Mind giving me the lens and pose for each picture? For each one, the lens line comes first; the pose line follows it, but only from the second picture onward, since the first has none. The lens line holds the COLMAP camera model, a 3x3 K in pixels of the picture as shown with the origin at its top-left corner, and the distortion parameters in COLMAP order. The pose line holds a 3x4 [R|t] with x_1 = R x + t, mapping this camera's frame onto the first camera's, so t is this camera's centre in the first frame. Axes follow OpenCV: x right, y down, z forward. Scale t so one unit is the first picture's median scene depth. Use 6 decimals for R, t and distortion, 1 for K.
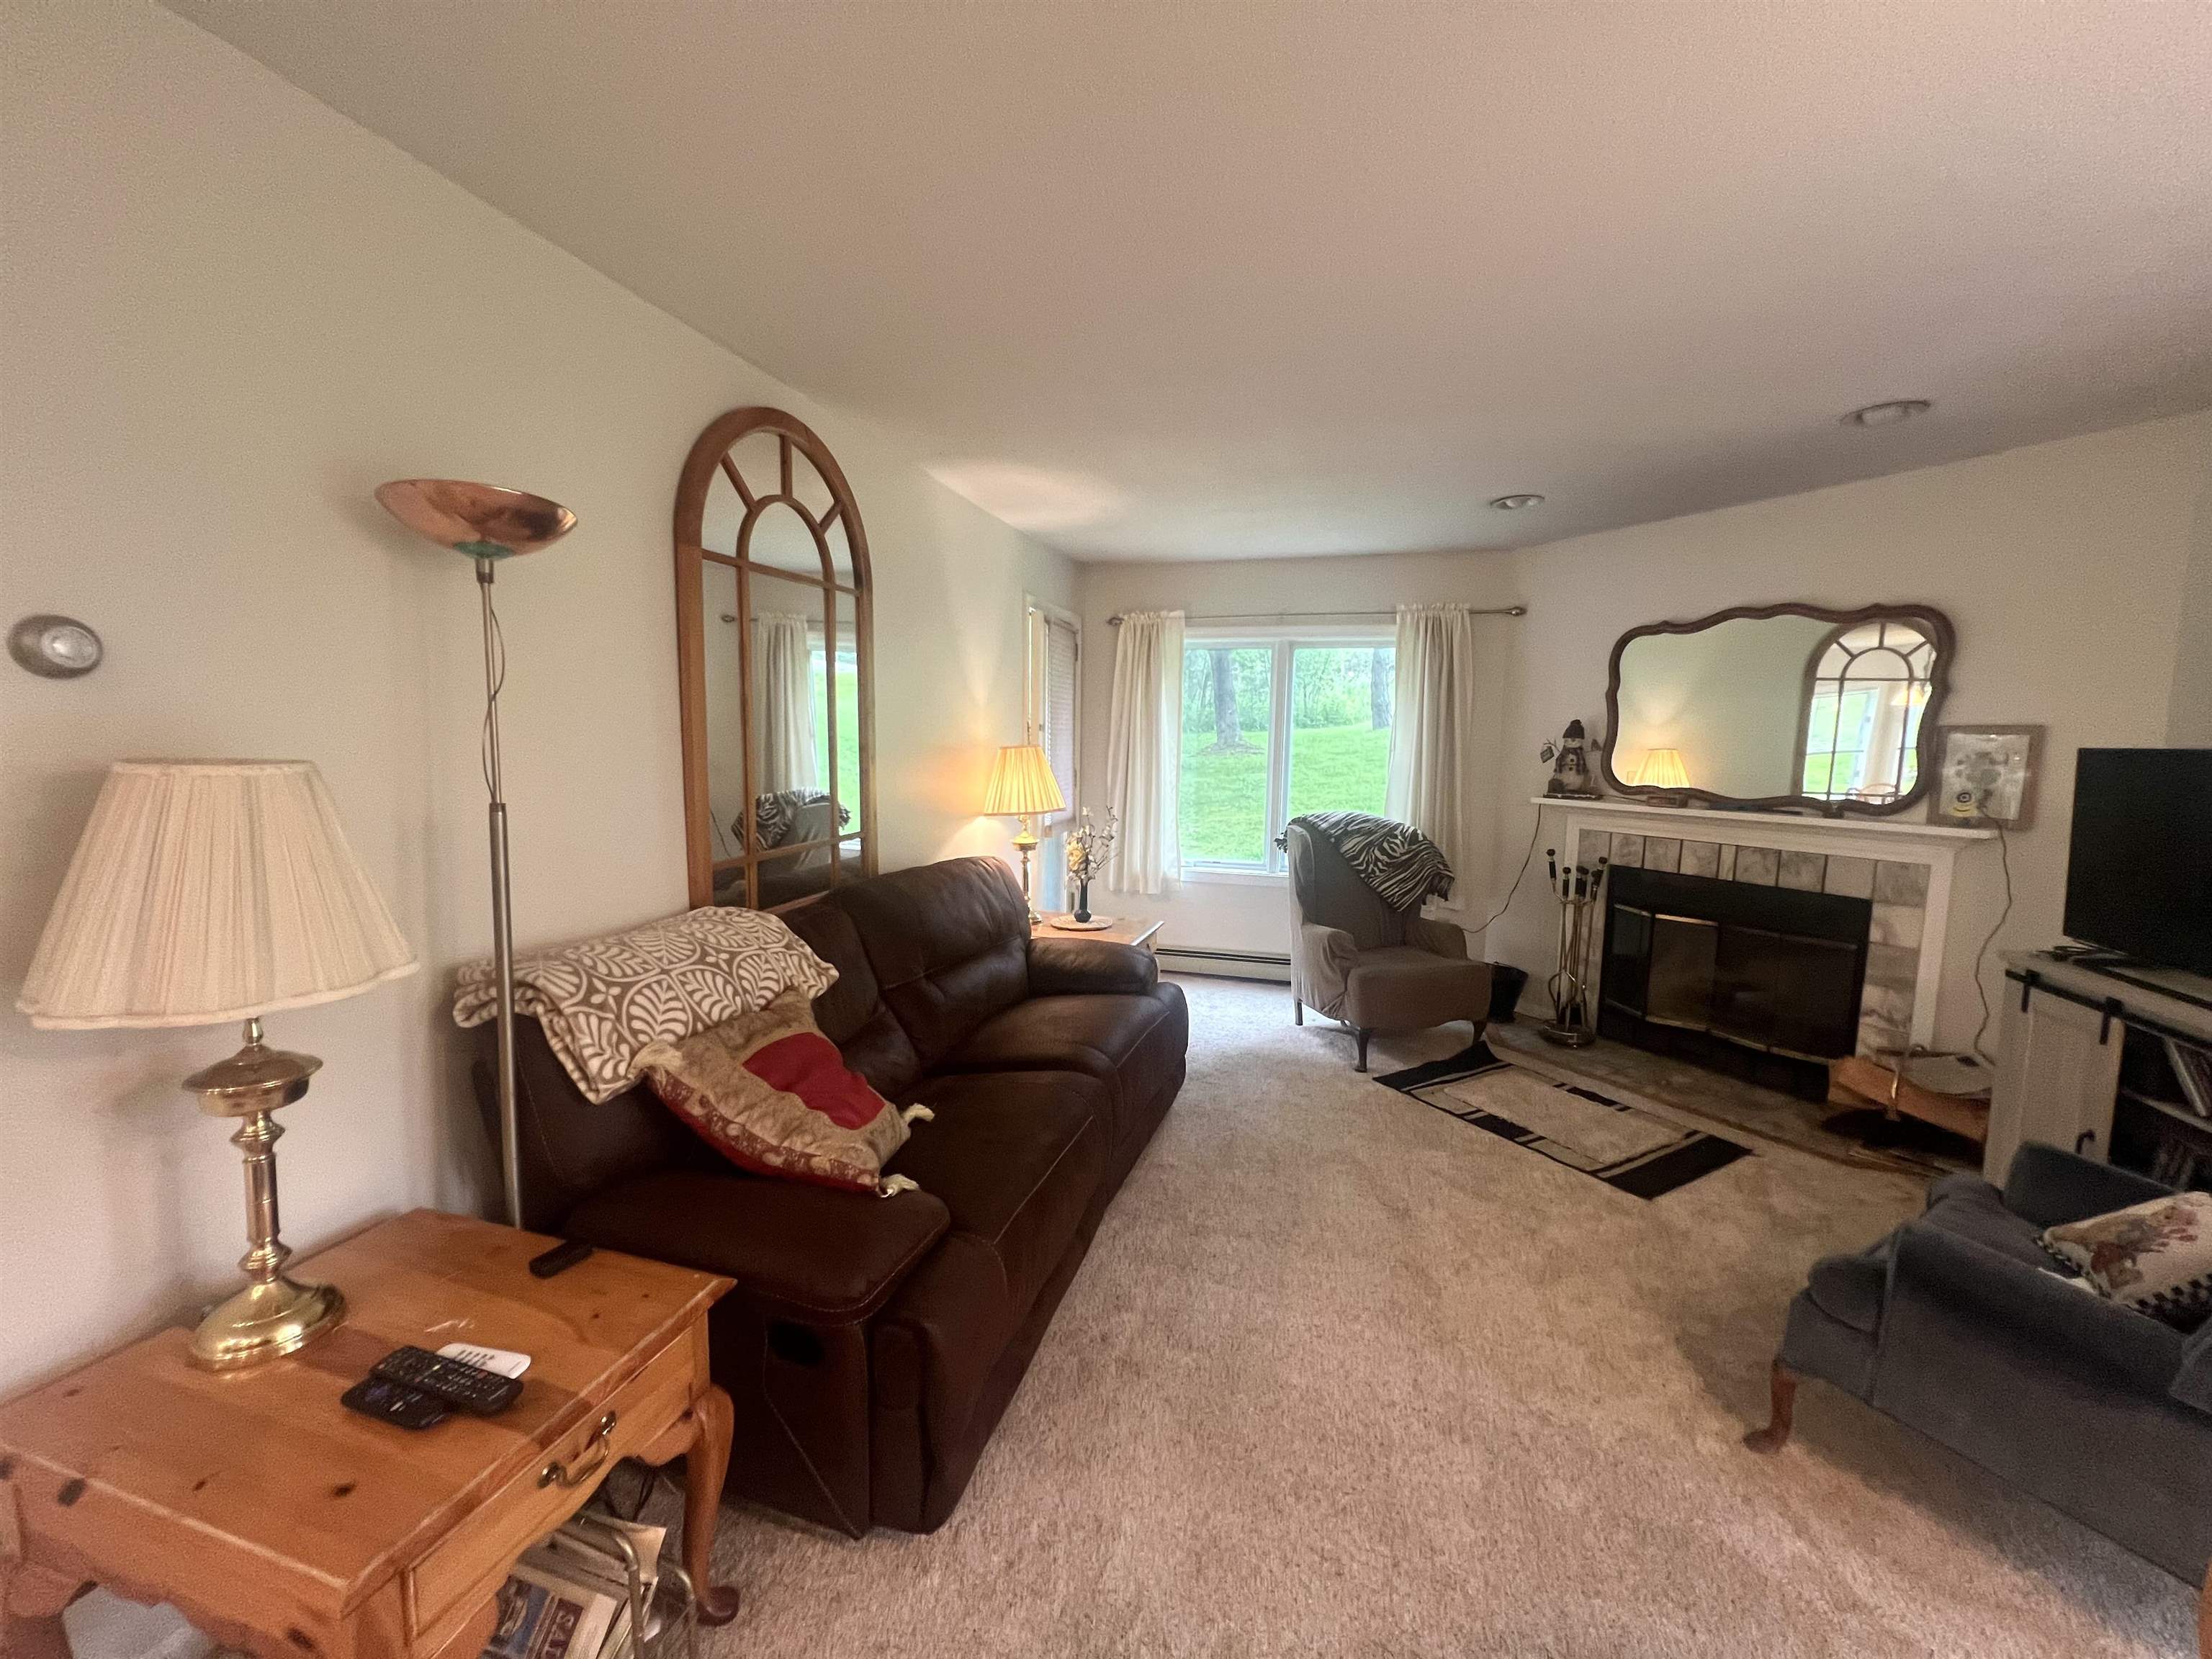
lens RADIAL K [[879.2, 0, 1106.5], [0, 879.2, 834.2], [0, 0, 1]] dist [-0.002017, -0.000602]
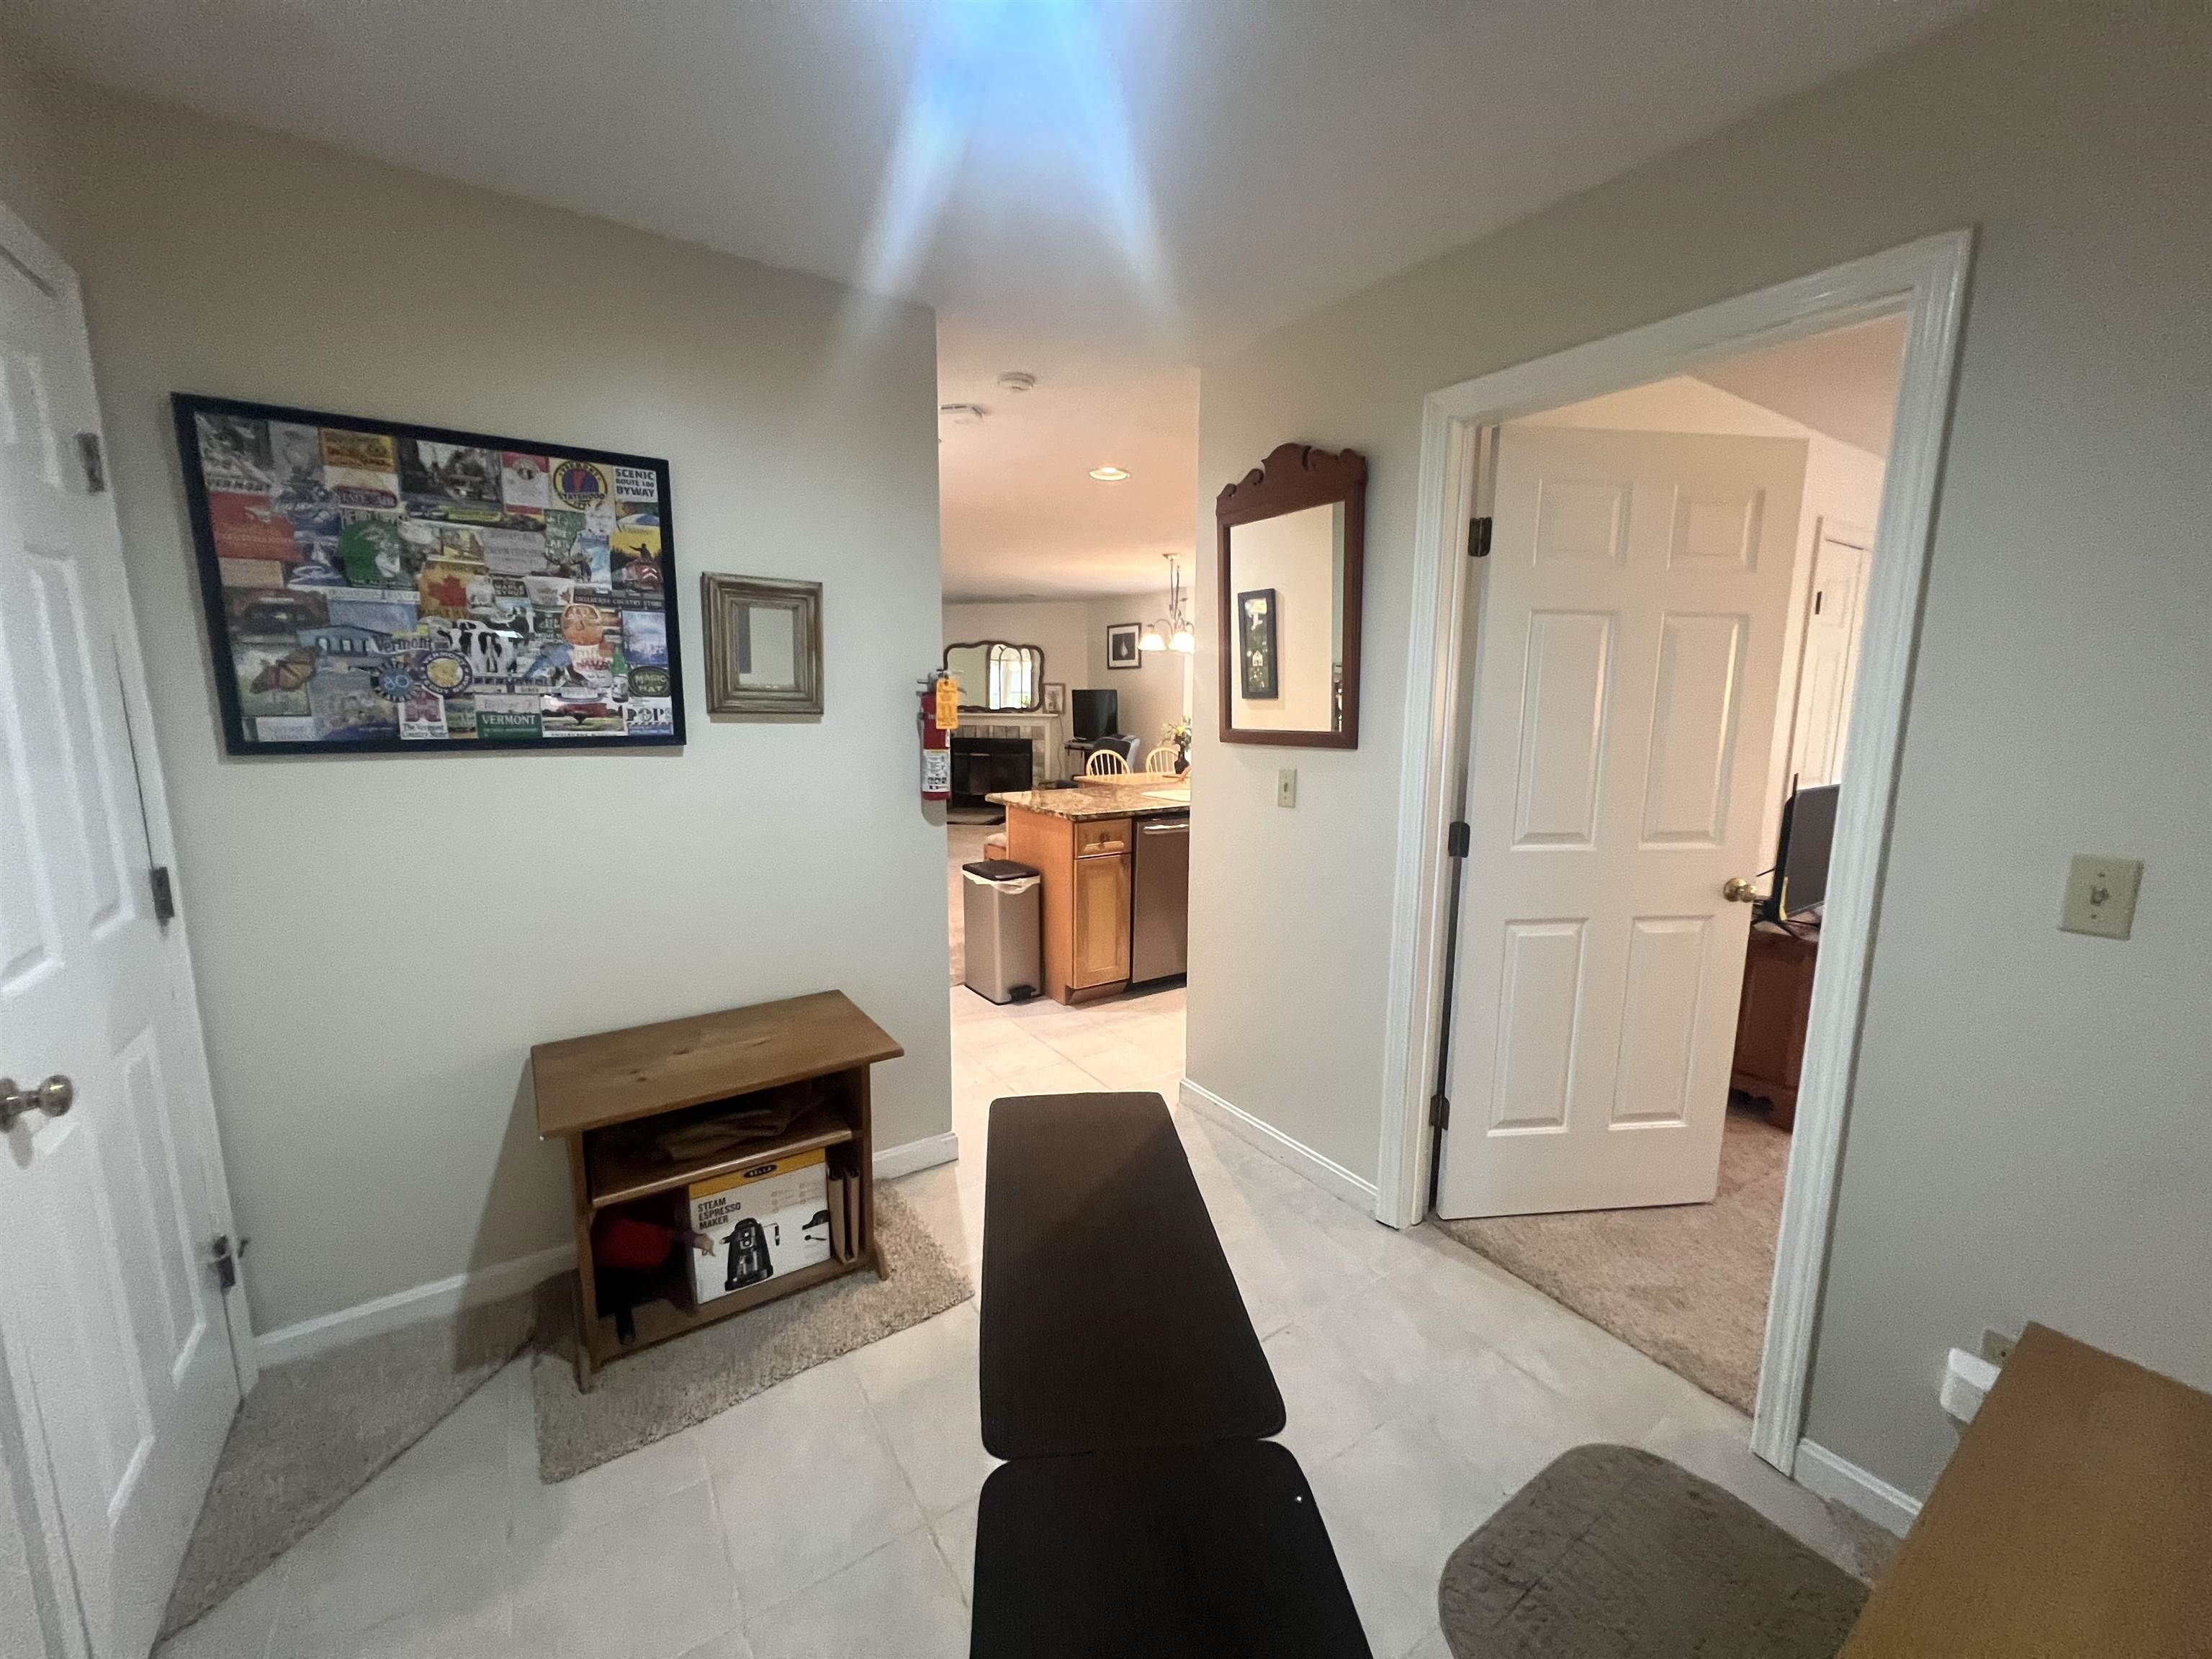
lens RADIAL K [[886.0, 0, 1115.3], [0, 886.0, 829.8], [0, 0, 1]] dist [0.000502, -0.000168]
pose [[0.638527, -0.127301, 0.758998, -1.215648], [0.086944, 0.991843, 0.093210, 0.112078], [-0.764672, 0.006473, 0.644387, -1.113663]]
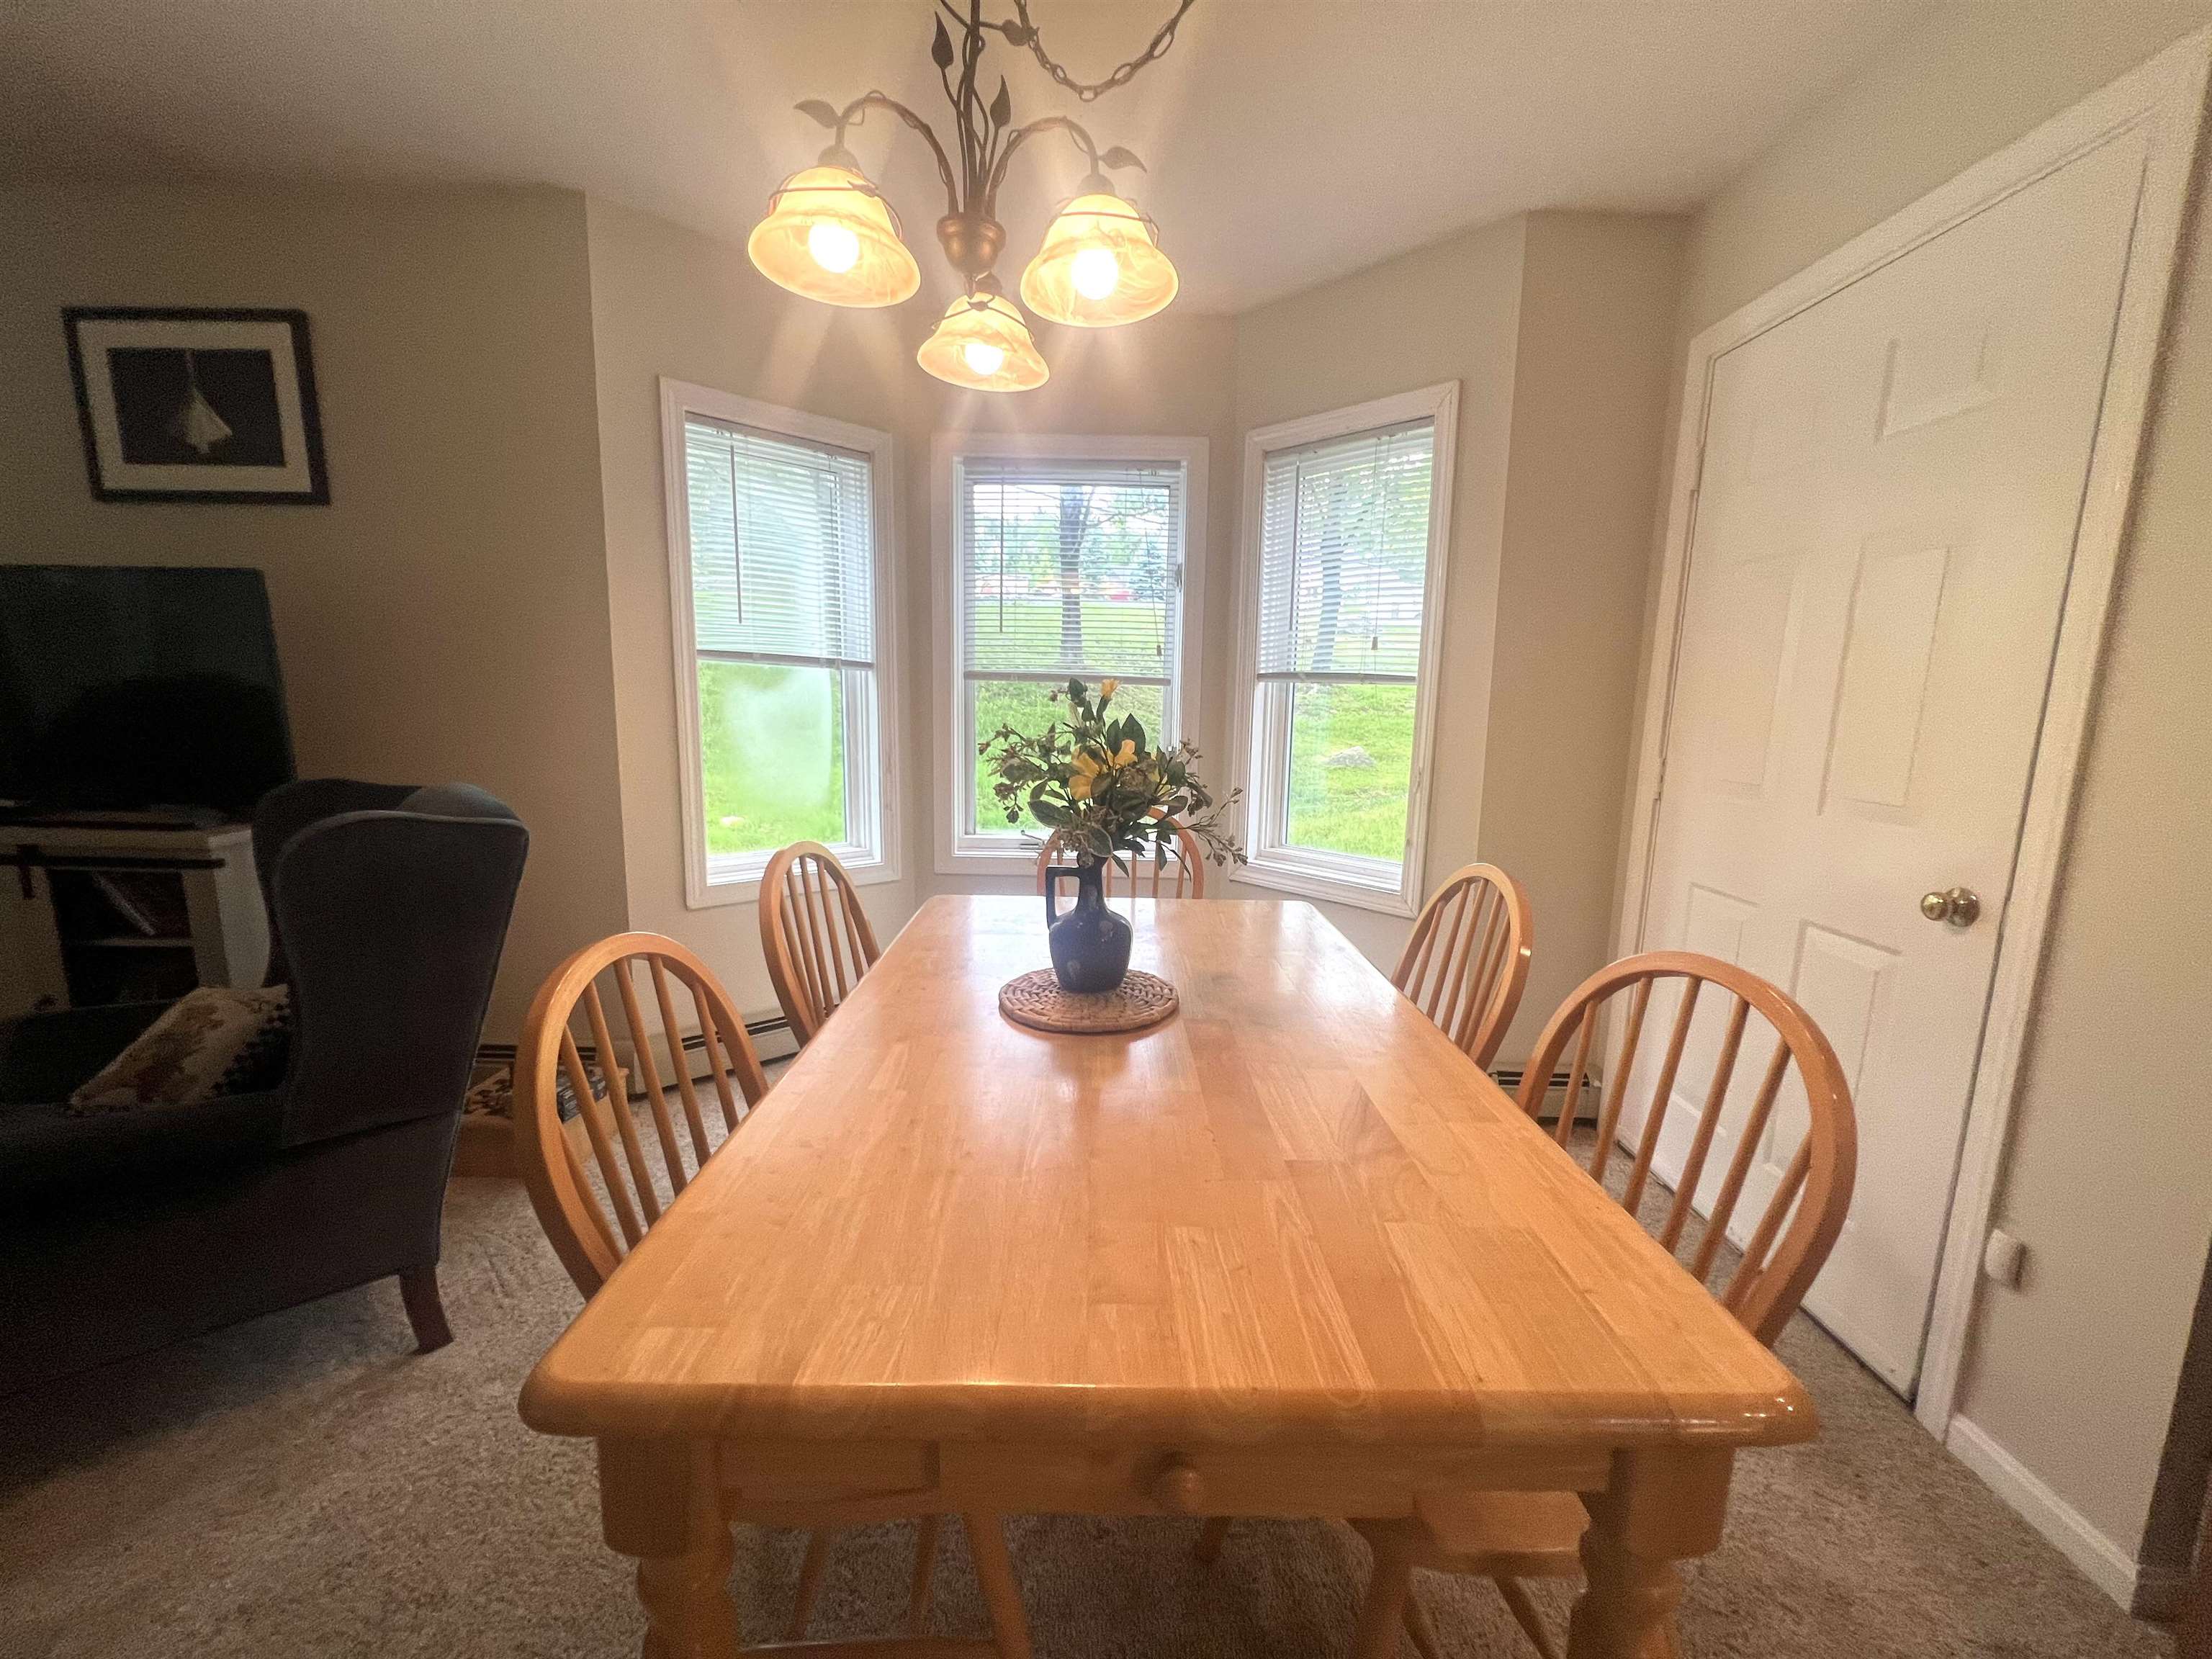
lens RADIAL K [[879.2, 0, 1106.5], [0, 879.2, 834.2], [0, 0, 1]] dist [-0.002017, -0.000602]
pose [[-0.266515, -0.172431, 0.948281, 0.002474], [0.082290, 0.976204, 0.200636, 0.047874], [-0.960311, 0.131507, -0.245983, 0.084766]]
